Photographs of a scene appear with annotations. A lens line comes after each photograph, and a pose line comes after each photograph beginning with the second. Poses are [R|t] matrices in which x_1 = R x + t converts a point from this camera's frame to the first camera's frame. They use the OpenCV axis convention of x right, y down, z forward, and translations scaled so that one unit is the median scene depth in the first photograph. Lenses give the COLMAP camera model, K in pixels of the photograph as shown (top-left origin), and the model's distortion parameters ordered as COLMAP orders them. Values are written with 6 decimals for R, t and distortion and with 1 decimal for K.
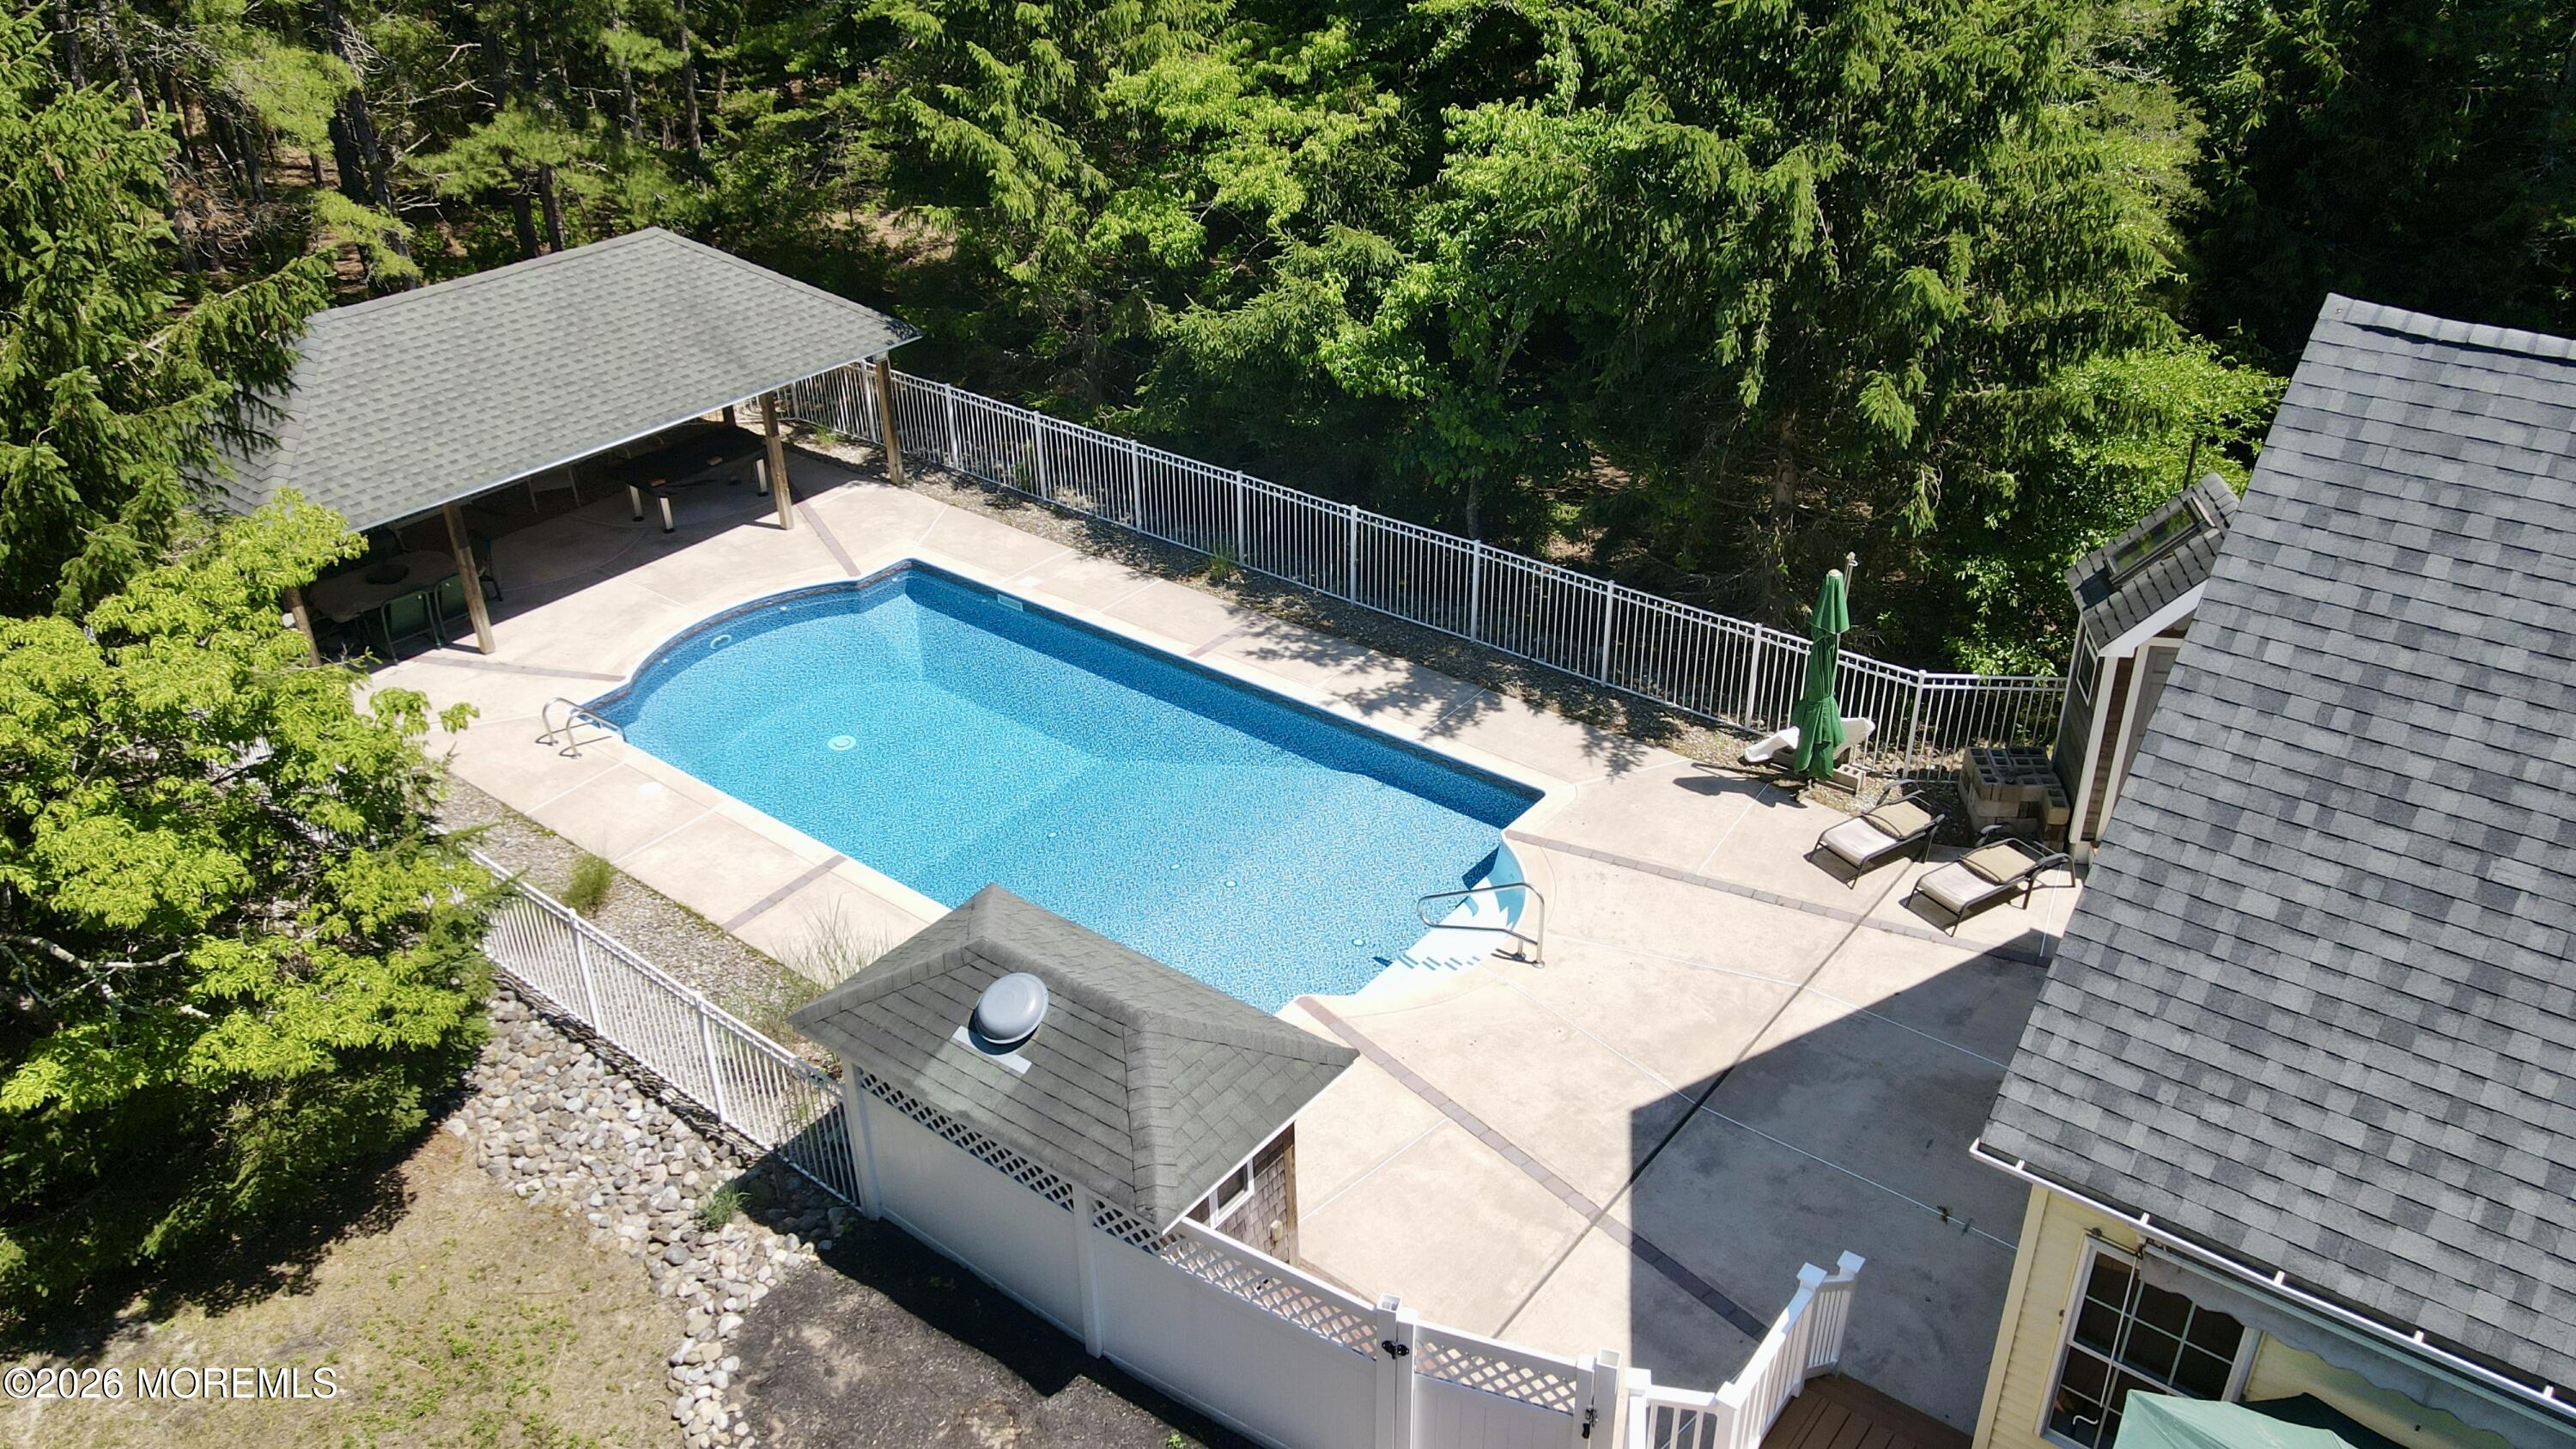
lens RADIAL K [[1894.2, 0, 1278.8], [0, 1894.2, 726.1], [0, 0, 1]] dist [-0.002166, 0.033812]
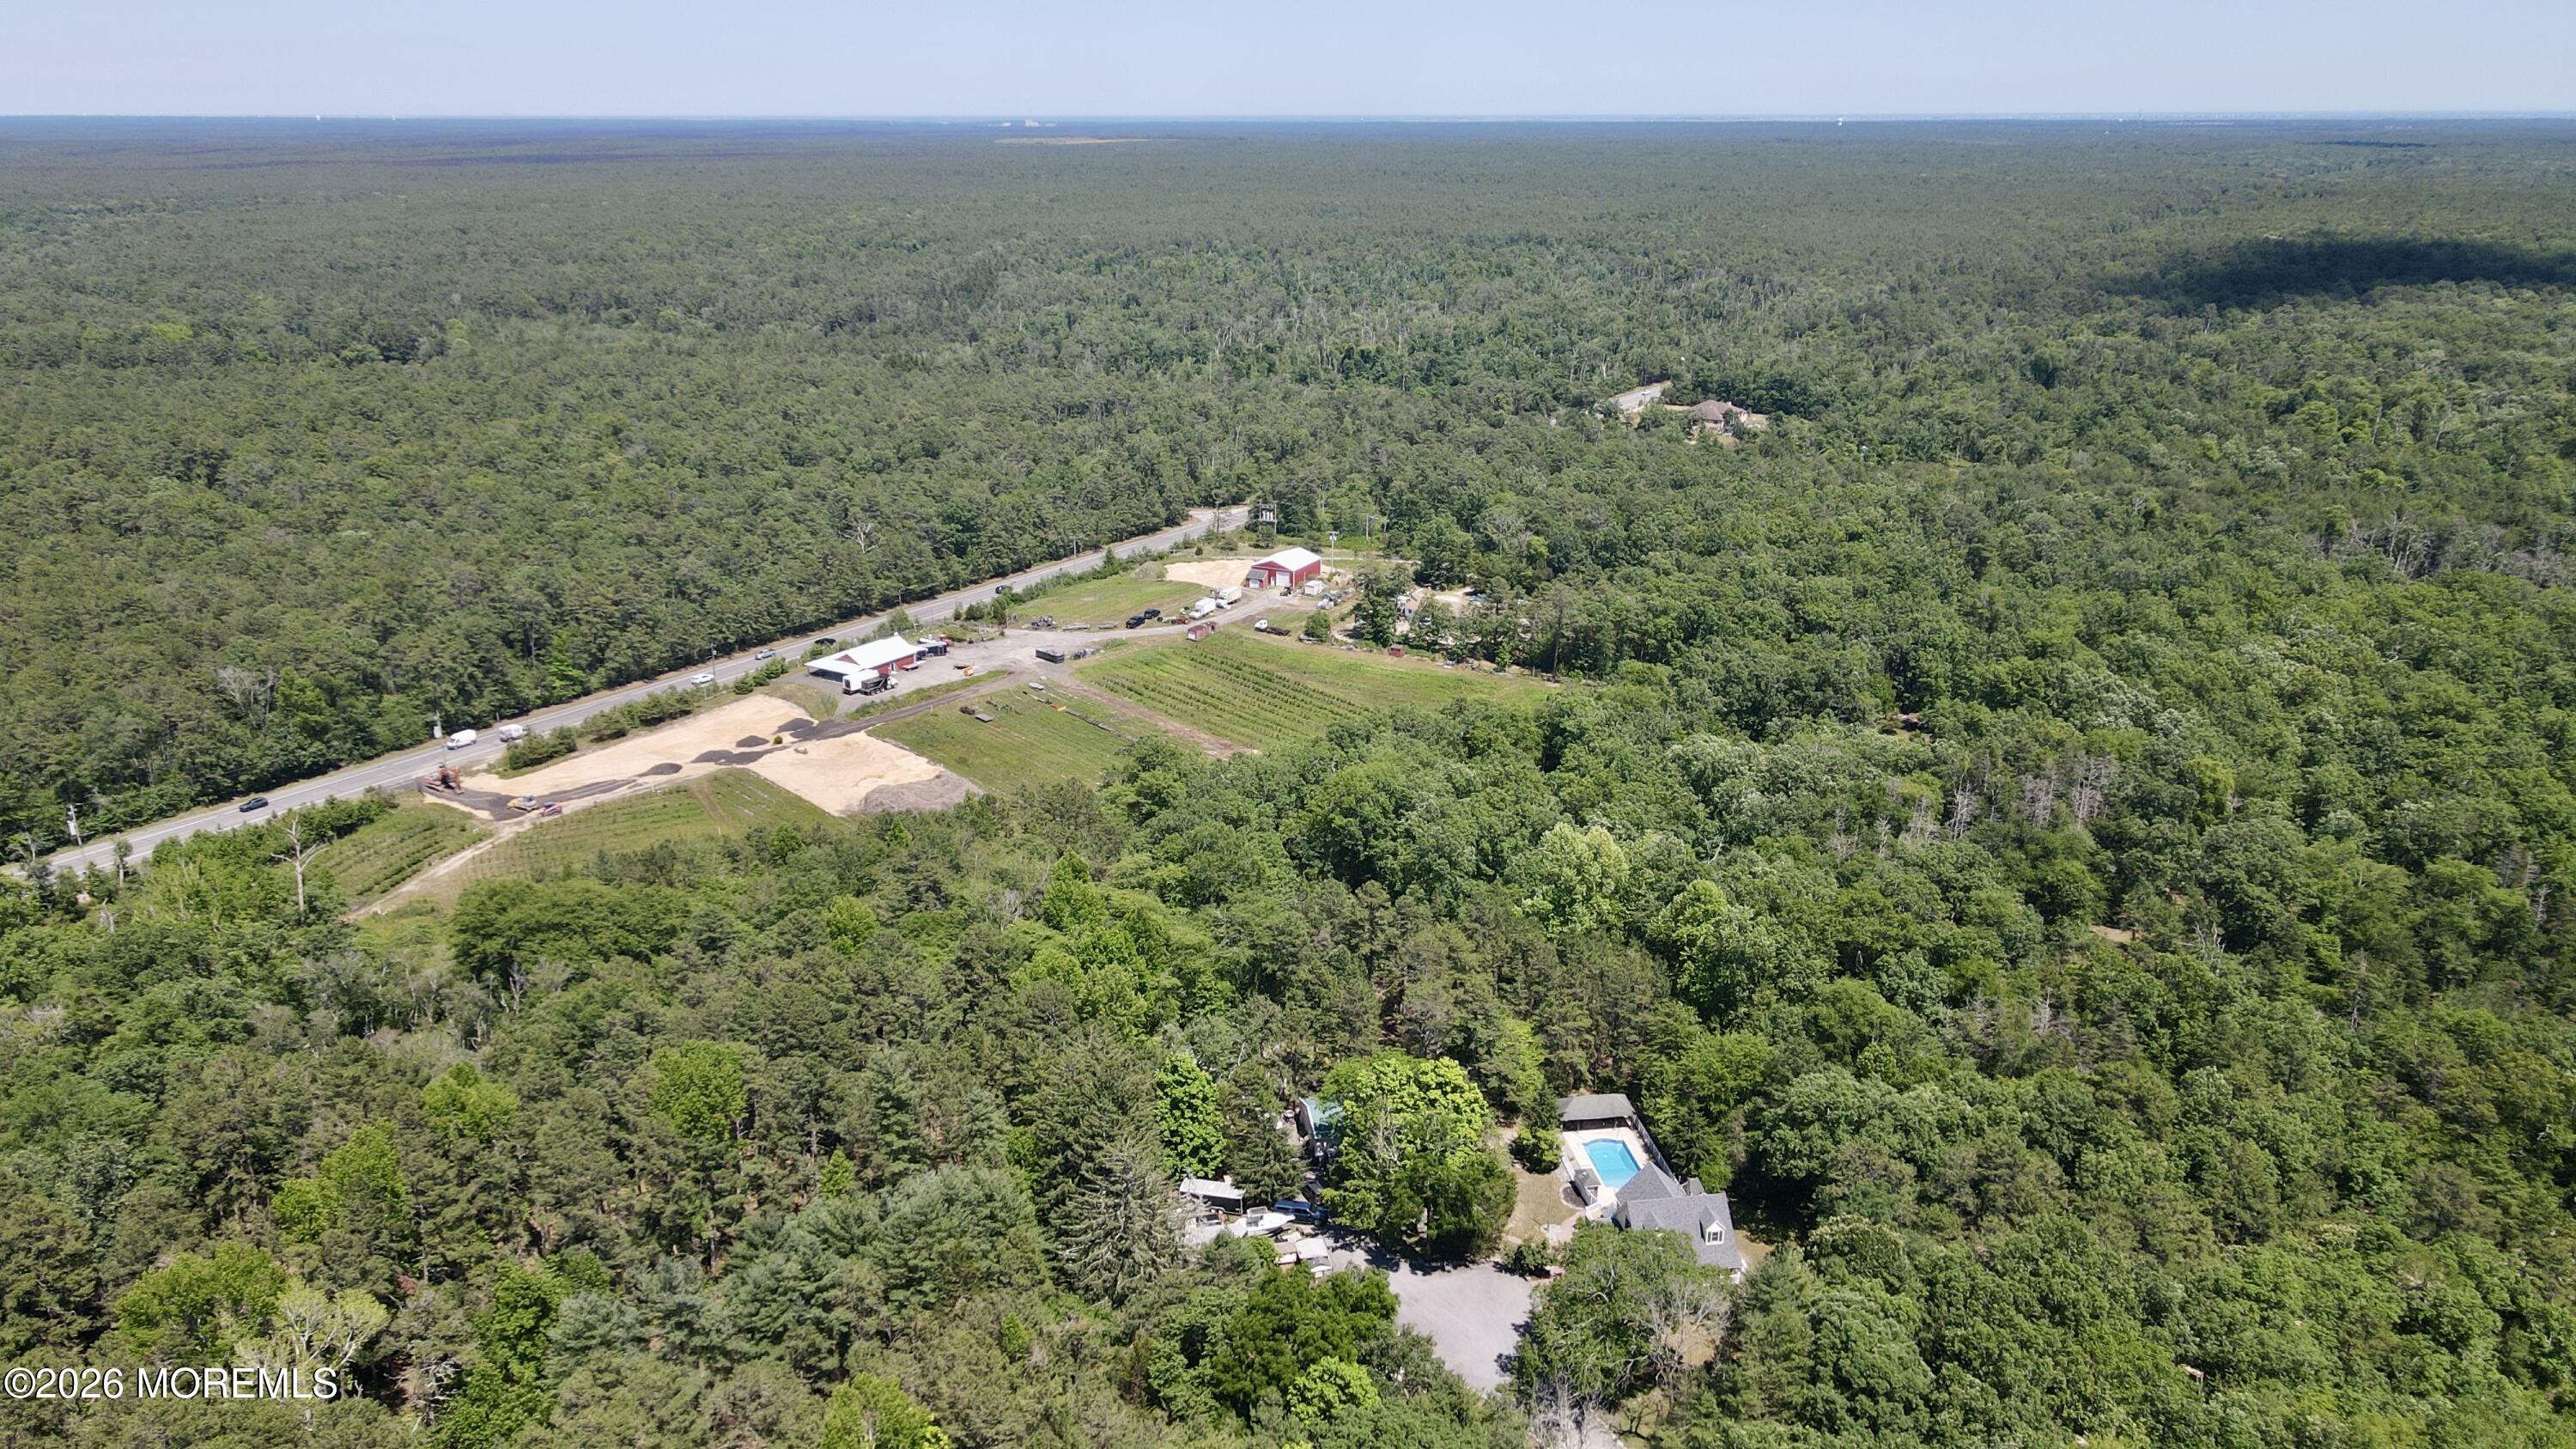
lens RADIAL K [[1894.2, 0, 1292.2], [0, 1894.2, 713.1], [0, 0, 1]] dist [-0.002166, 0.033812]
pose [[0.727368, 0.226375, -0.647836, 4.432764], [-0.351684, 0.933600, -0.068629, -0.891299], [0.589283, 0.277753, 0.758682, -8.032896]]
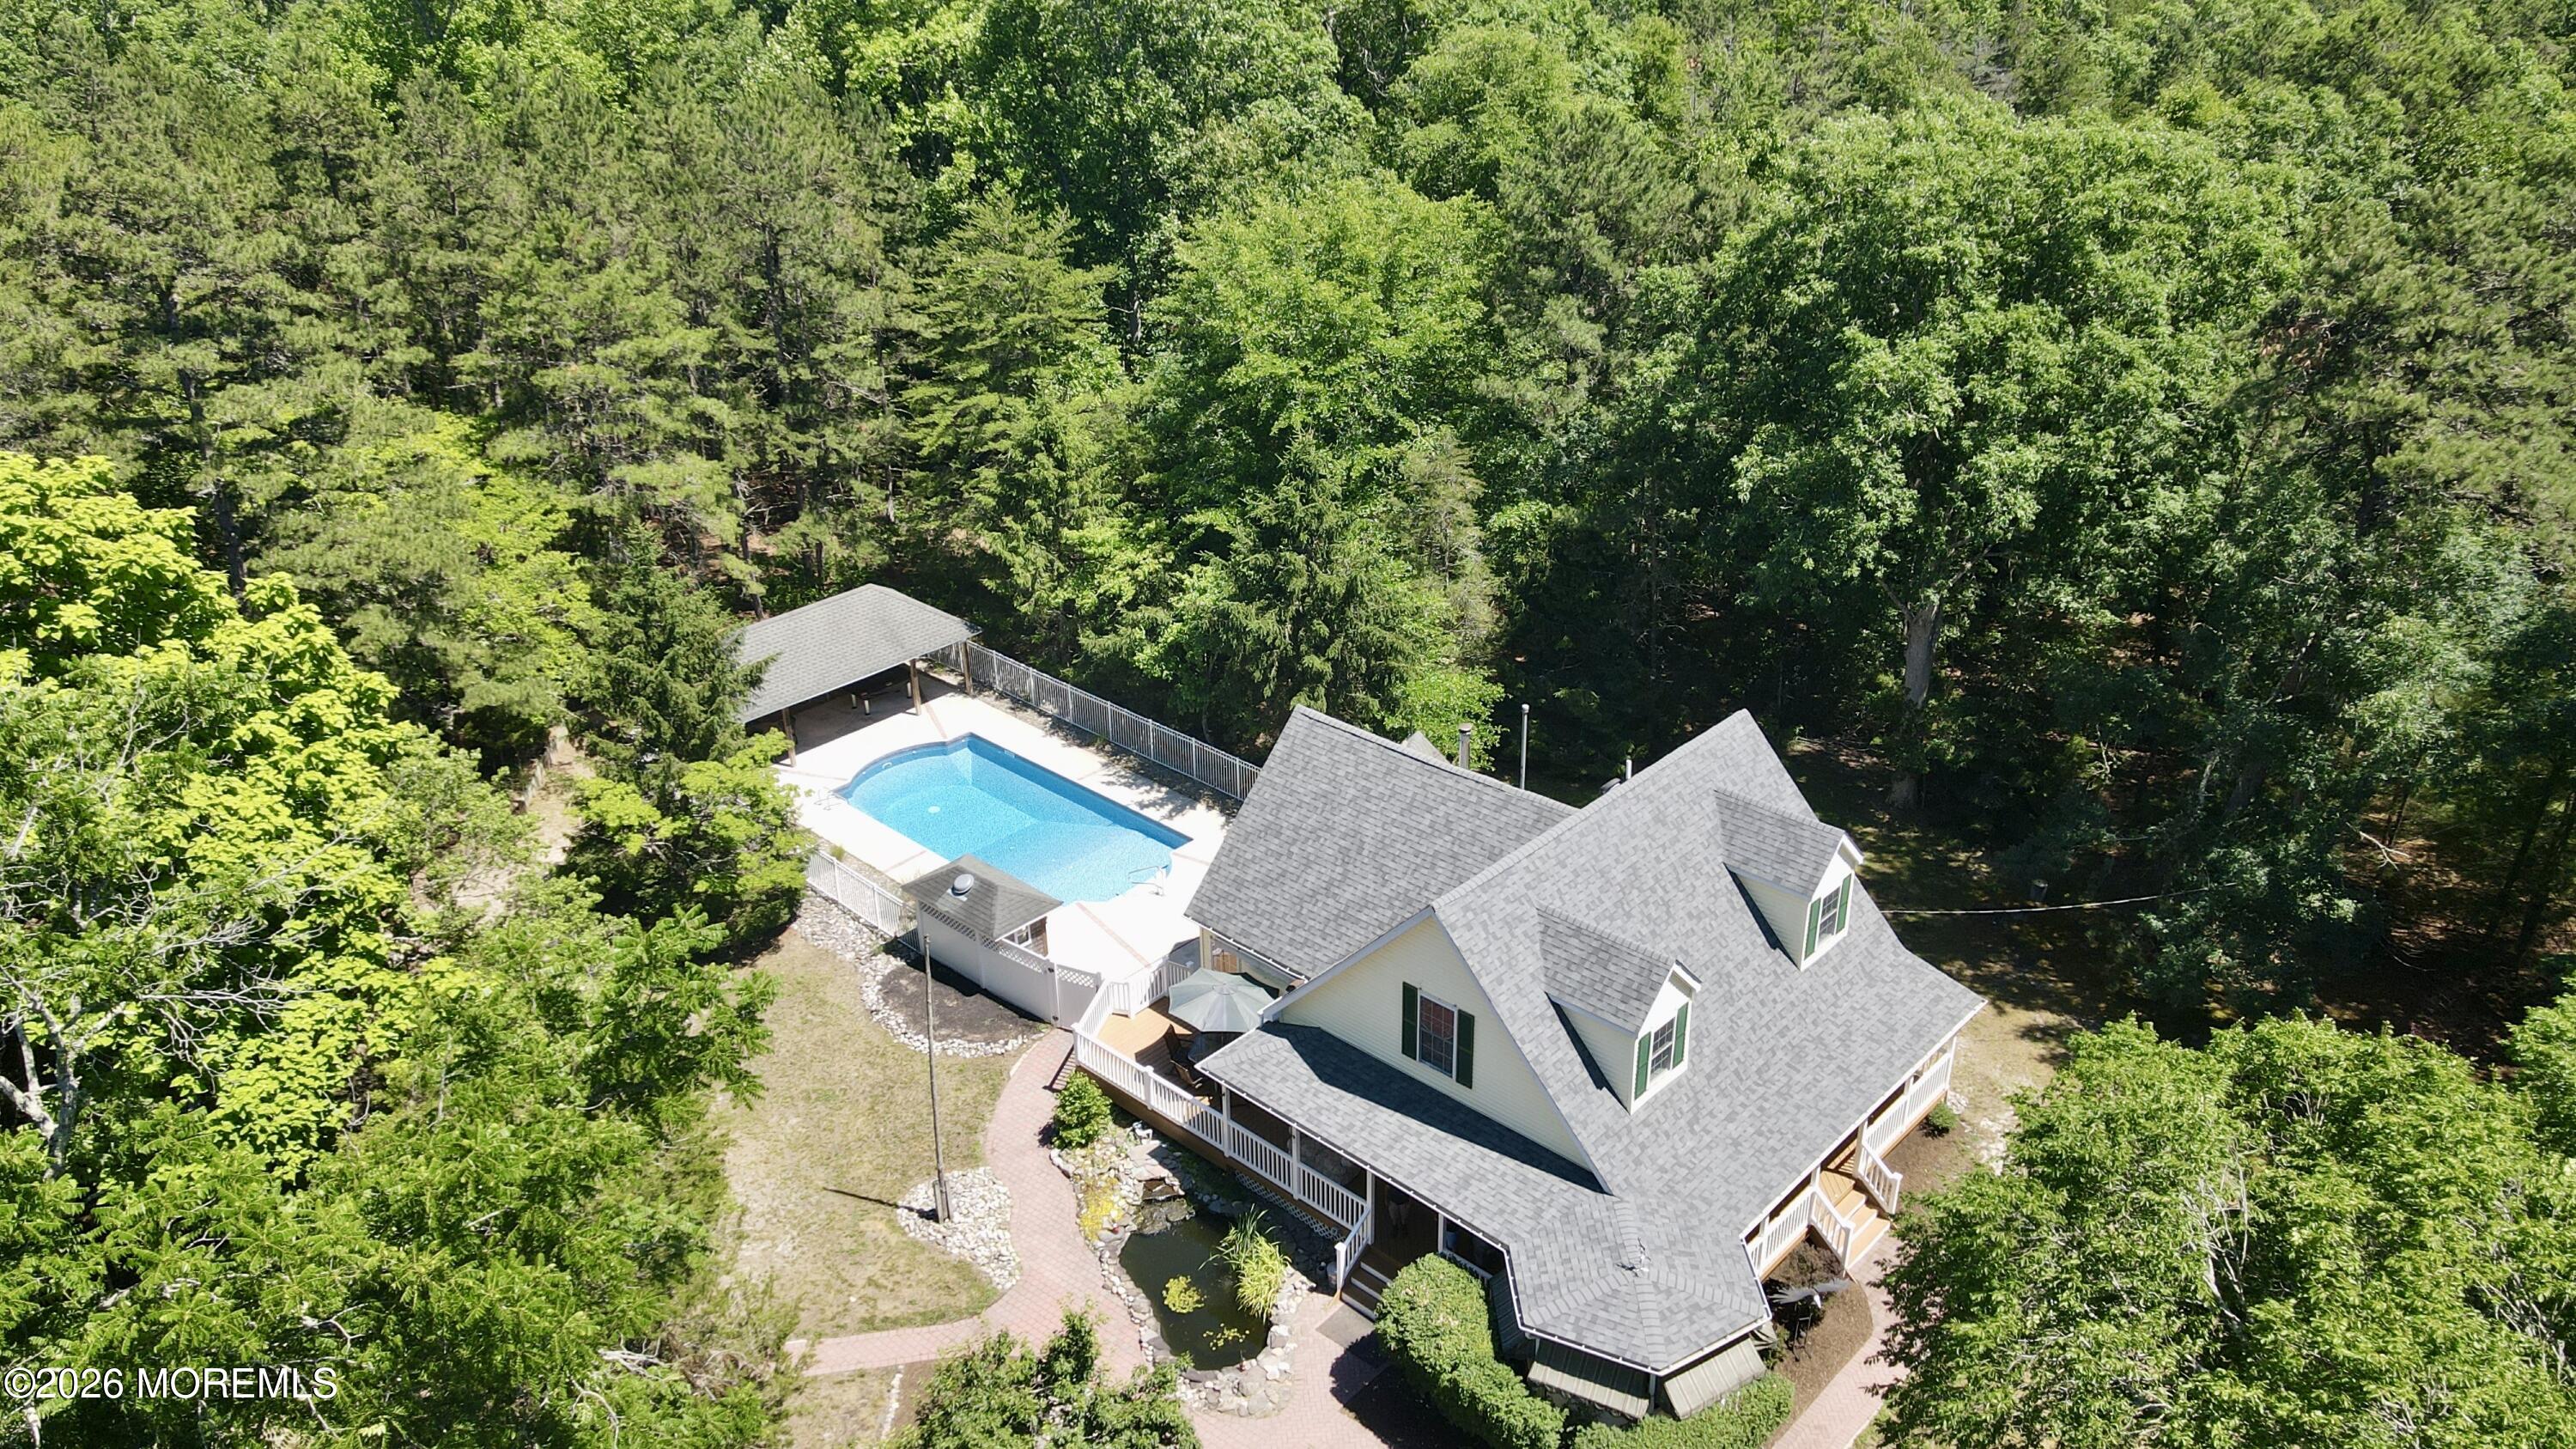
lens RADIAL K [[1894.2, 0, 1279.9], [0, 1894.2, 724.0], [0, 0, 1]] dist [-0.002166, 0.033812]
pose [[0.995800, 0.039249, -0.082718, 0.408325], [-0.043969, 0.997460, -0.056035, 0.015402], [0.080308, 0.059437, 0.994996, -1.390832]]
